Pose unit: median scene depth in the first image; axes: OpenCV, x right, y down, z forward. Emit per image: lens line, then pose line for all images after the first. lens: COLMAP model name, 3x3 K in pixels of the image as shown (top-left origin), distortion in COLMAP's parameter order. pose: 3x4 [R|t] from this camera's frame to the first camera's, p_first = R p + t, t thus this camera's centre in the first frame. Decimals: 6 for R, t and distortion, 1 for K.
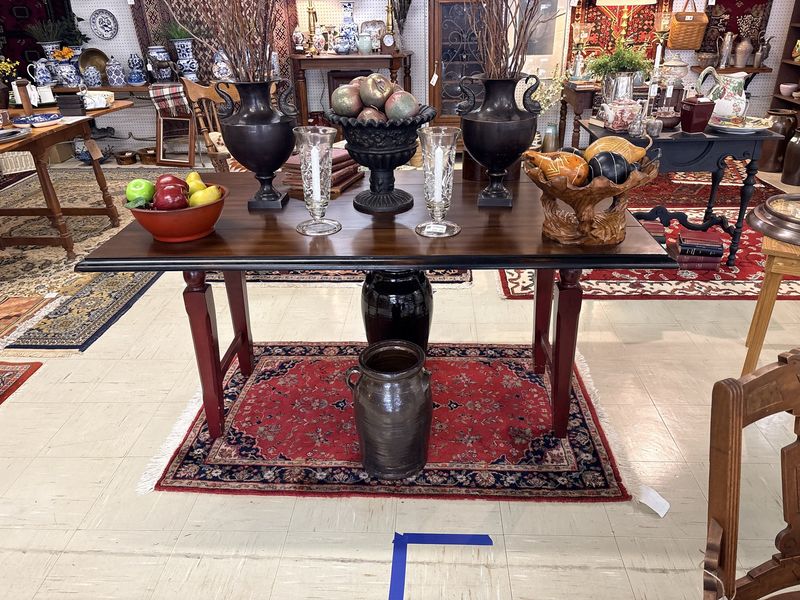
lens RADIAL K [[605.6, 0, 400.0], [0, 605.6, 300.0], [0, 0, 1]] dist [0.059388, -0.083350]
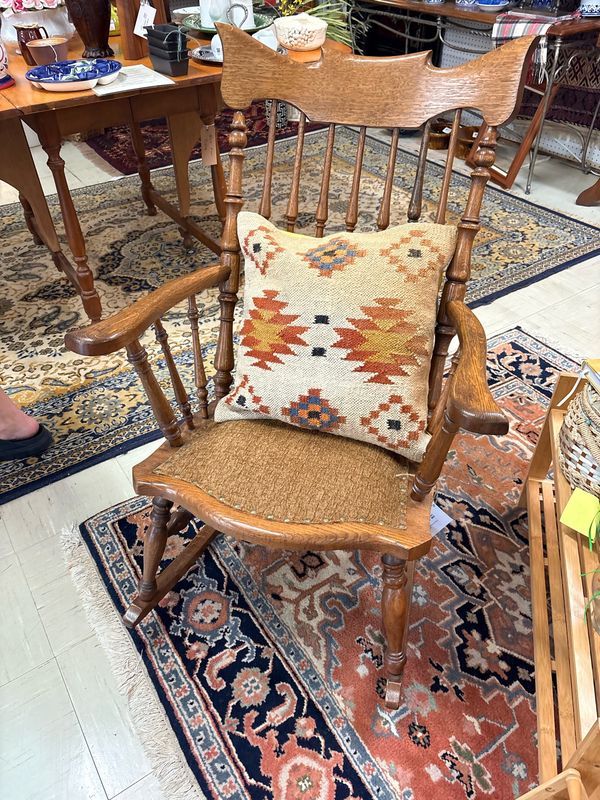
lens RADIAL K [[605.6, 0, 301.6], [0, 605.6, 416.0], [0, 0, 1]] dist [0.059388, -0.083350]
pose [[0.583350, 0.541871, -0.605044, -0.012738], [-0.351008, 0.839960, 0.413836, -0.209896], [0.732459, -0.029036, 0.680192, 0.496655]]
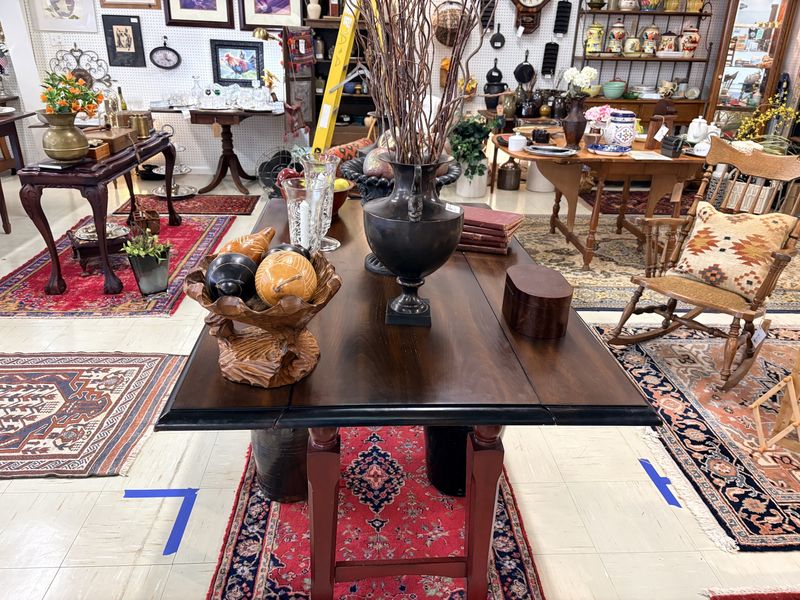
lens RADIAL K [[605.6, 0, 400.0], [0, 605.6, 300.0], [0, 0, 1]] dist [0.059388, -0.083350]
pose [[0.096963, 0.418433, -0.903057, 0.301784], [-0.469693, 0.819181, 0.329137, -0.154200], [0.877489, 0.392245, 0.275965, 0.283565]]
